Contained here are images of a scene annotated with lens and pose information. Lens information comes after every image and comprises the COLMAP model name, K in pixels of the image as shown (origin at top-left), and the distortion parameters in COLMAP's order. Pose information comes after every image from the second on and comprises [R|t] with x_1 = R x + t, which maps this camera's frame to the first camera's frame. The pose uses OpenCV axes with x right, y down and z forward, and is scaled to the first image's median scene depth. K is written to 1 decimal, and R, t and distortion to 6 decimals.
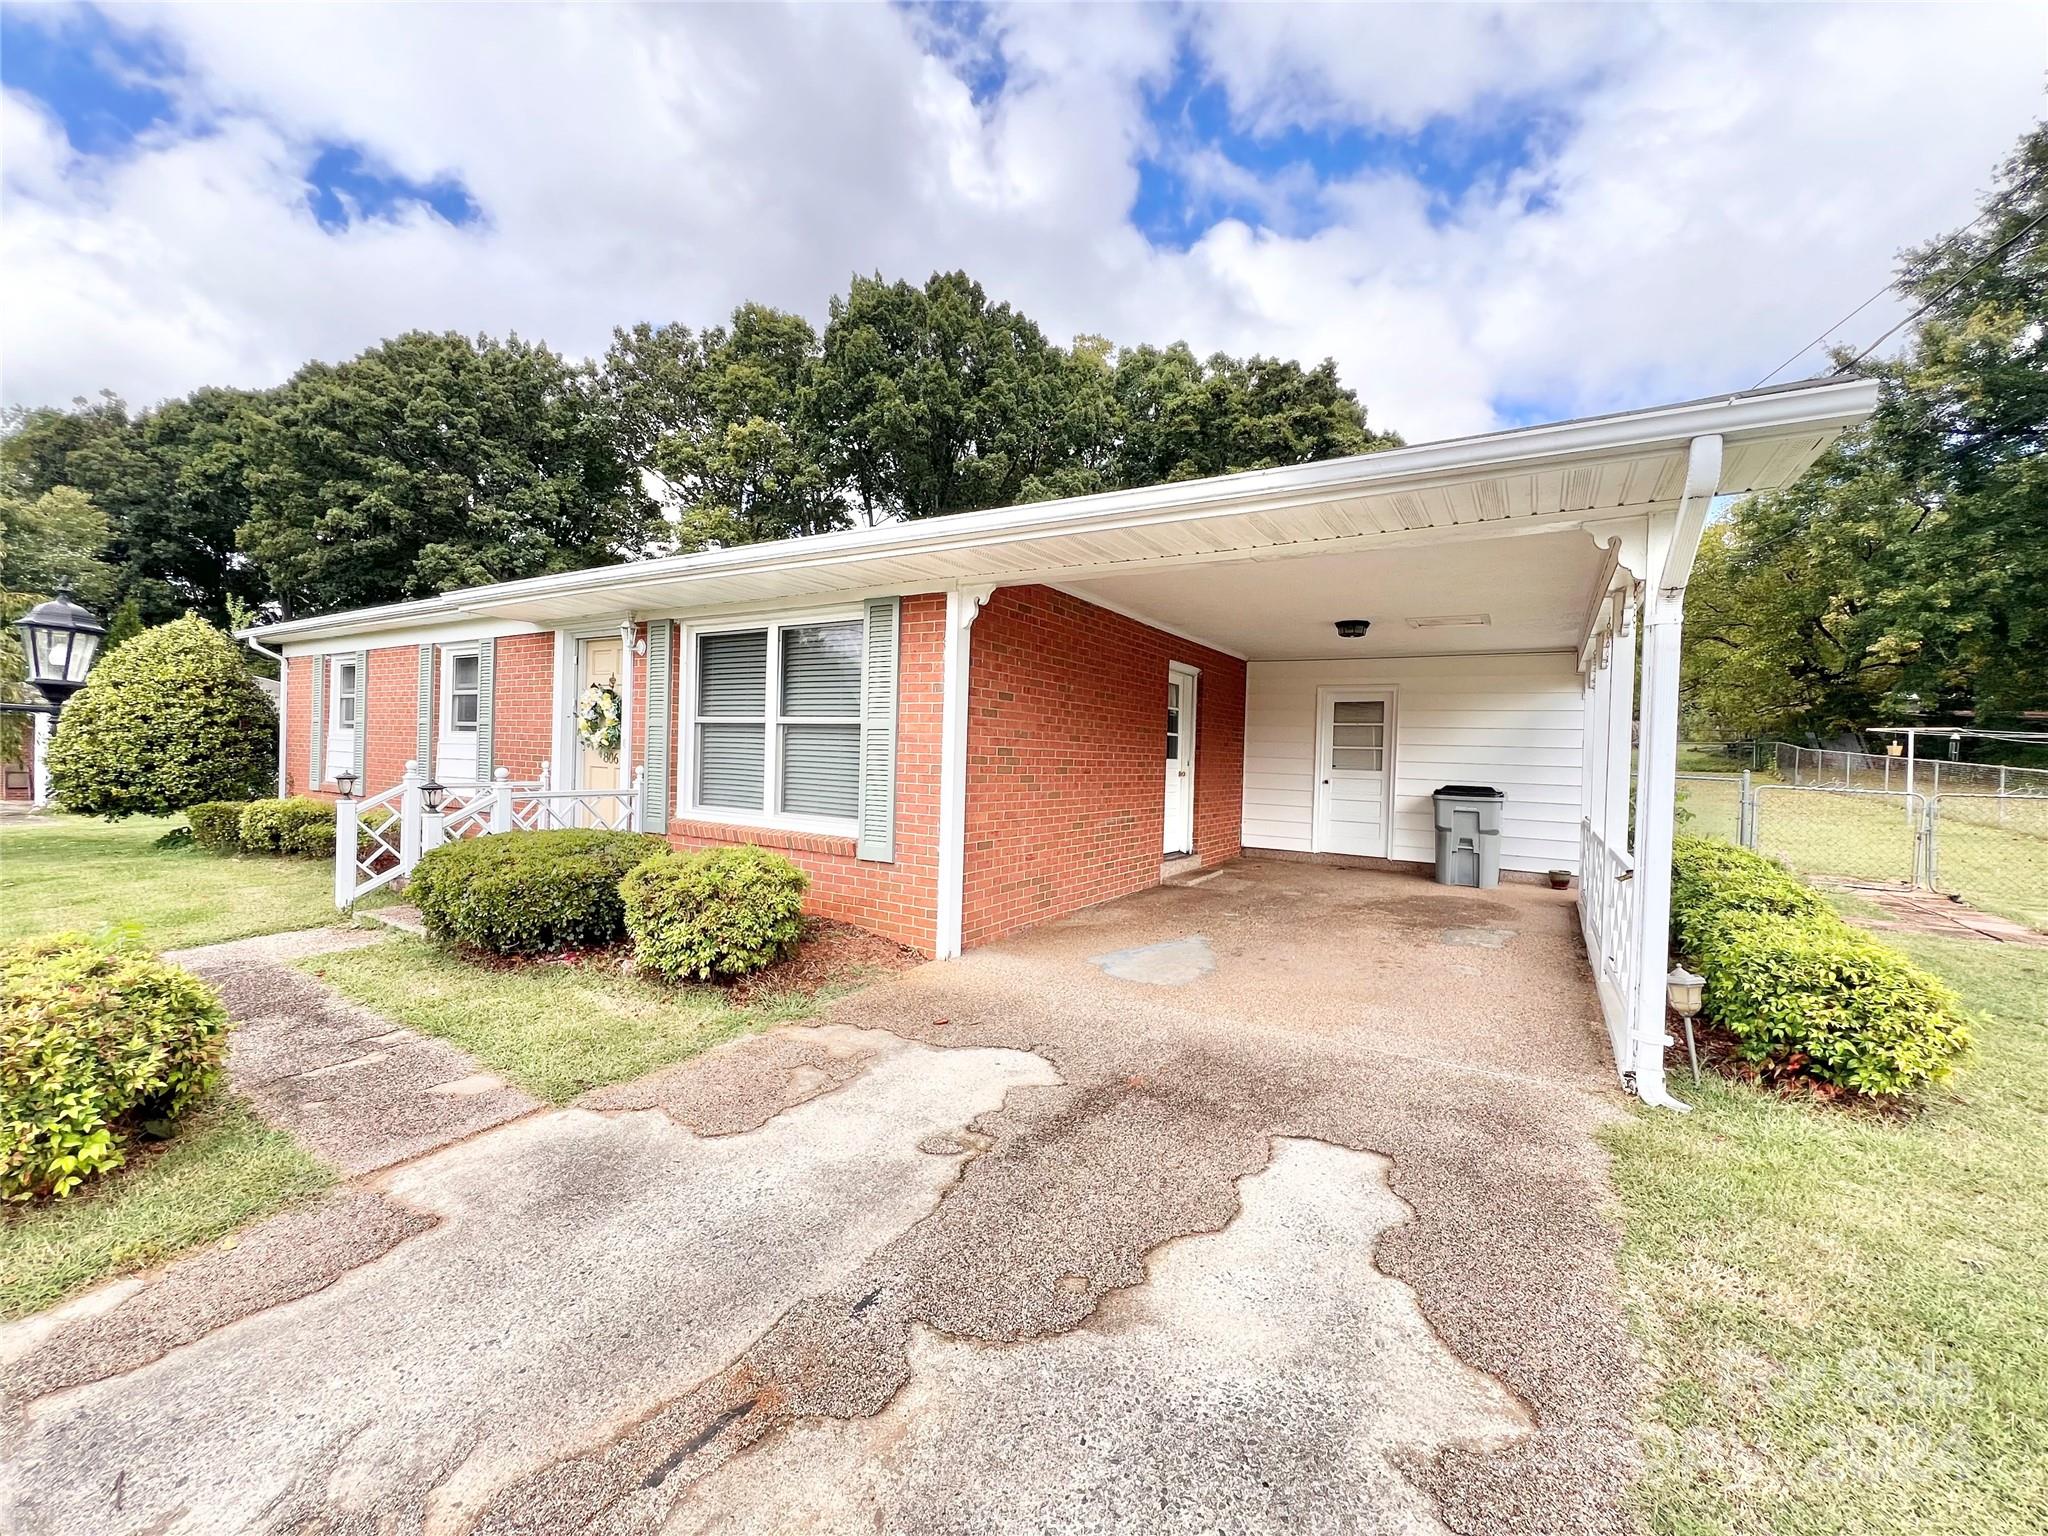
lens RADIAL K [[822.3, 0, 1021.5], [0, 822.3, 763.1], [0, 0, 1]] dist [-0.001535, 0.000139]
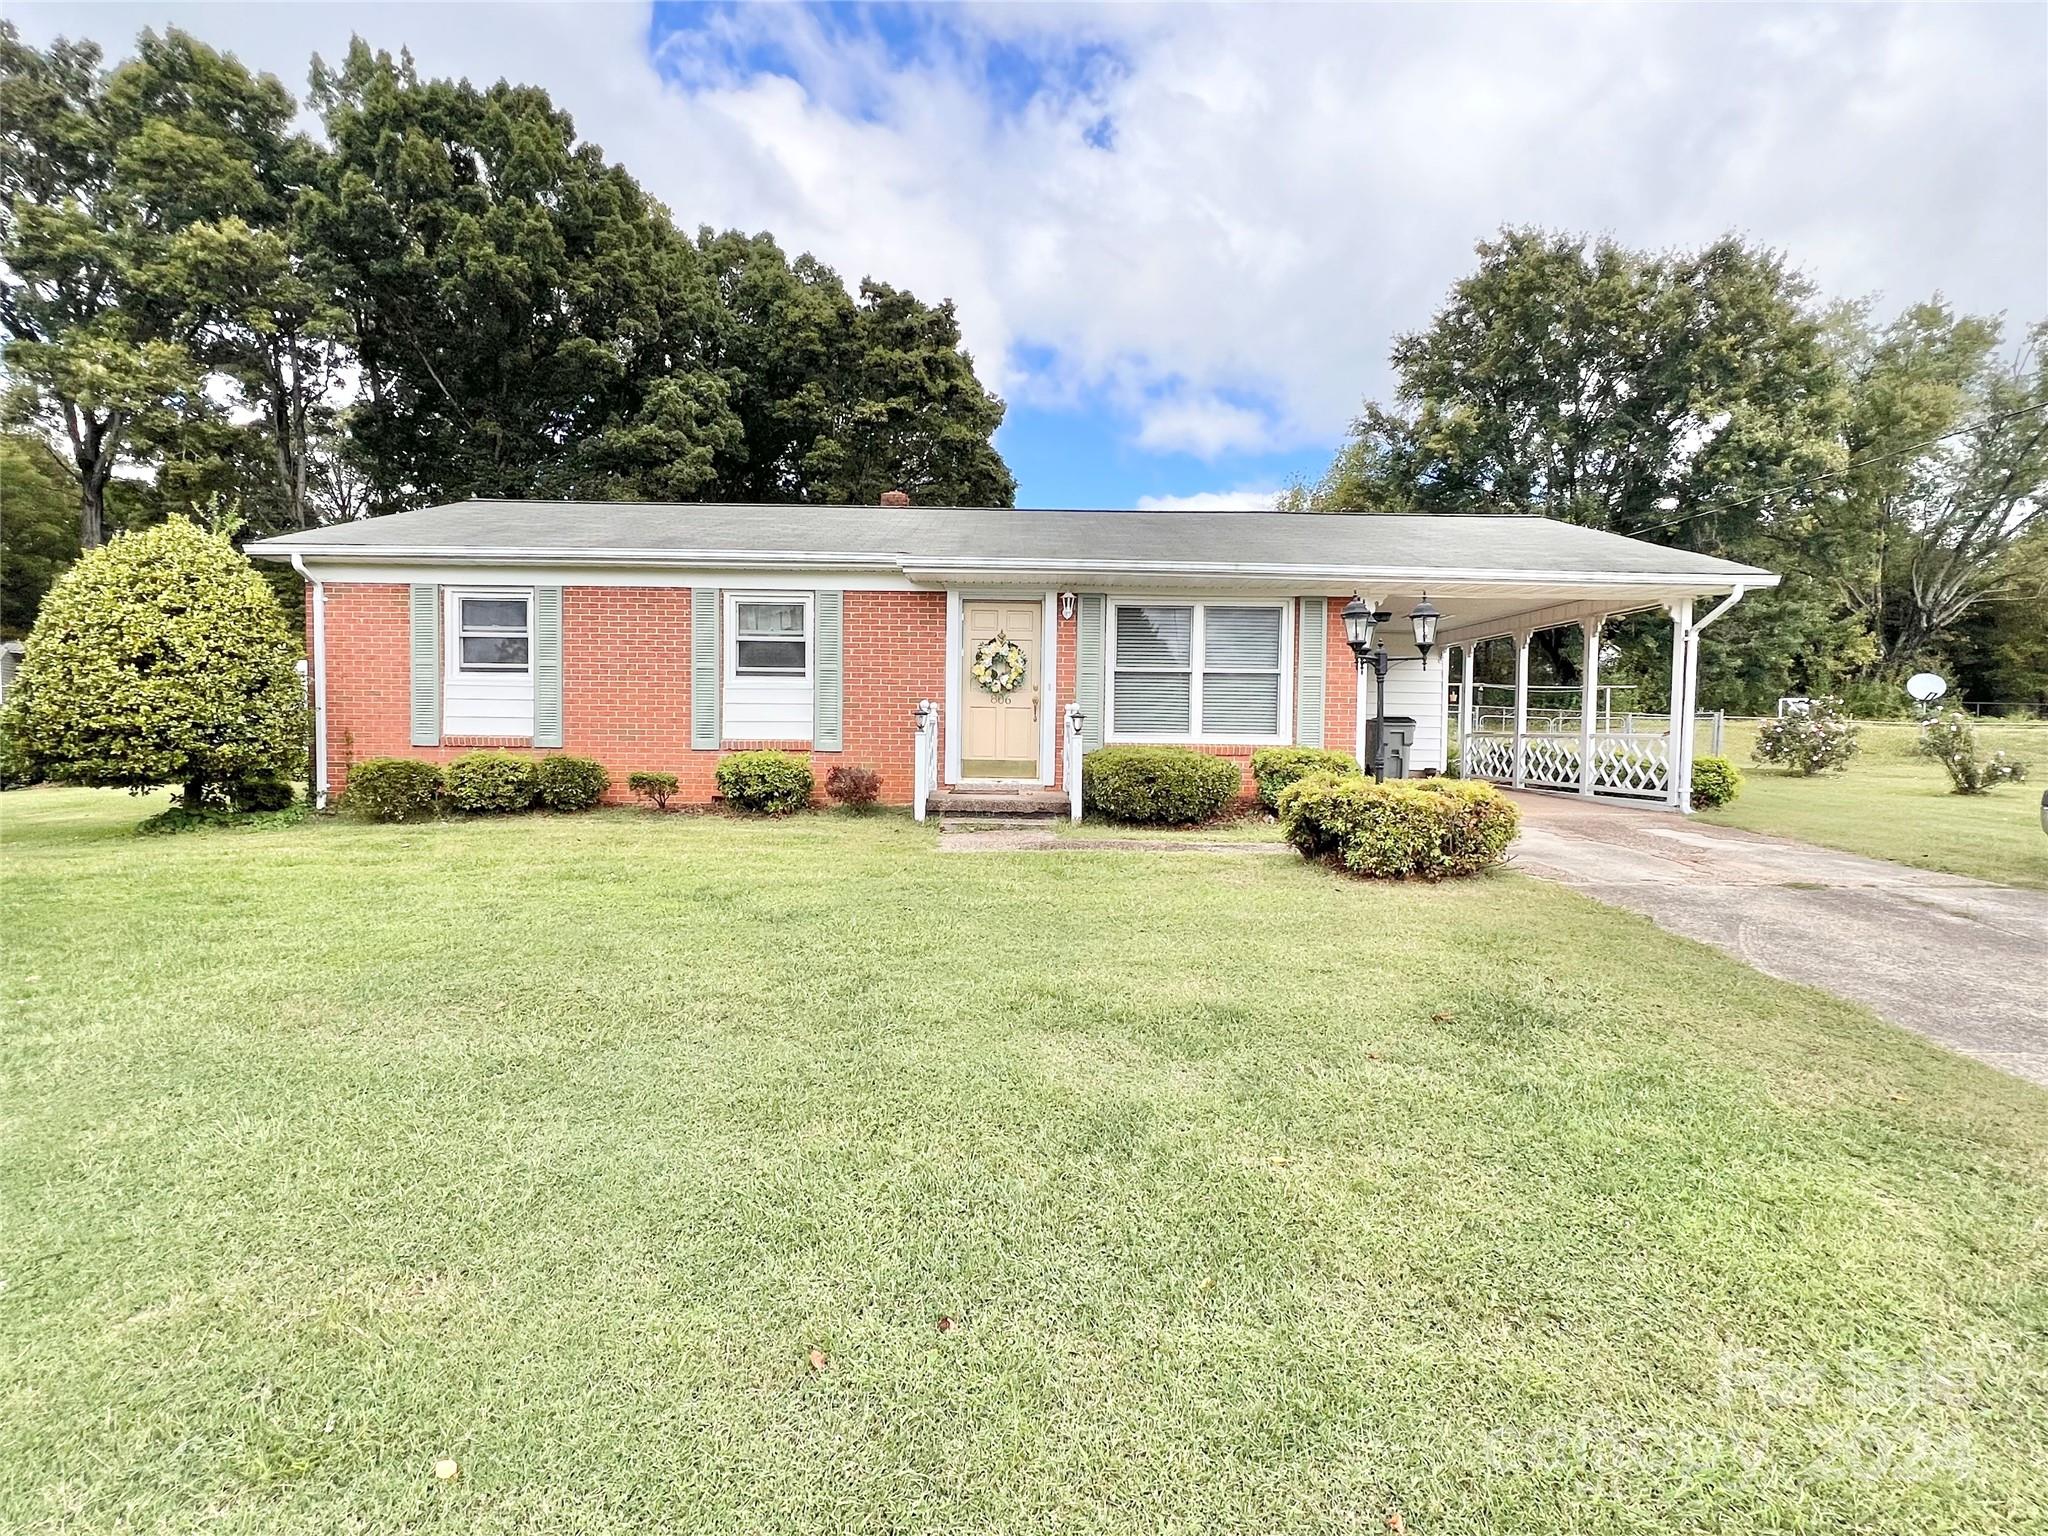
lens RADIAL K [[955.6, 0, 1023.6], [0, 955.6, 766.7], [0, 0, 1]] dist [0.001611, 0.000156]
pose [[0.854516, -0.038069, 0.518028, -0.175464], [0.013655, 0.998612, 0.050862, 0.003445], [-0.519246, -0.036389, 0.853850, -0.036036]]
